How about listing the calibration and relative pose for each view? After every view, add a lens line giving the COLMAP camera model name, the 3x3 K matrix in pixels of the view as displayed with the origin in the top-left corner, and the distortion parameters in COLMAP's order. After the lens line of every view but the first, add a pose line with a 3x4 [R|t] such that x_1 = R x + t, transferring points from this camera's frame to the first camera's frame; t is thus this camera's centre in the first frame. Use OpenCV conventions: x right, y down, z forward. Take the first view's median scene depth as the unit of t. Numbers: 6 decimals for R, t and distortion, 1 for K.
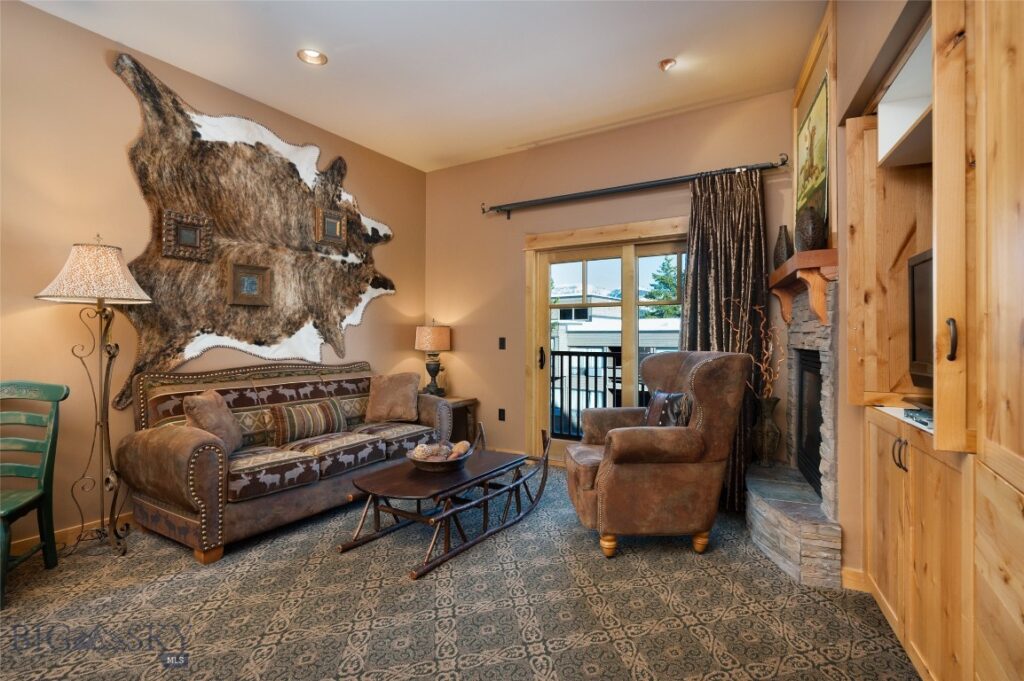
lens RADIAL K [[487.0, 0, 511.7], [0, 487.0, 335.5], [0, 0, 1]] dist [0.019420, 0.000901]
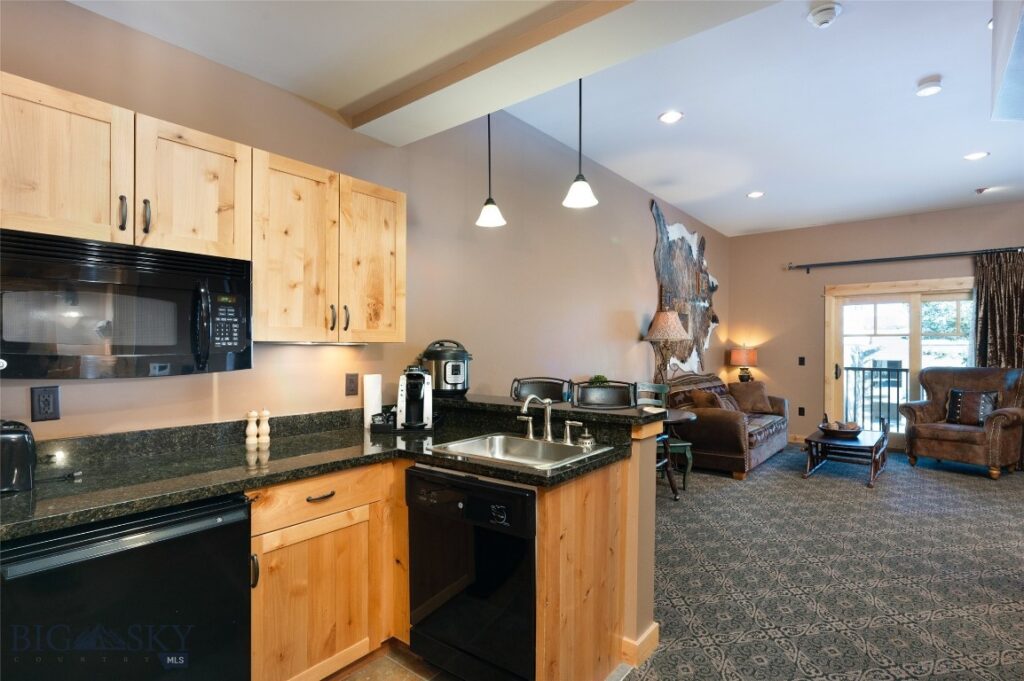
lens RADIAL K [[525.2, 0, 511.5], [0, 525.2, 344.3], [0, 0, 1]] dist [0.001594, -0.001180]
pose [[0.996599, -0.007006, -0.082106, -0.750793], [0.005326, 0.999772, -0.020661, -0.005841], [0.082232, 0.020153, 0.996409, -0.596233]]
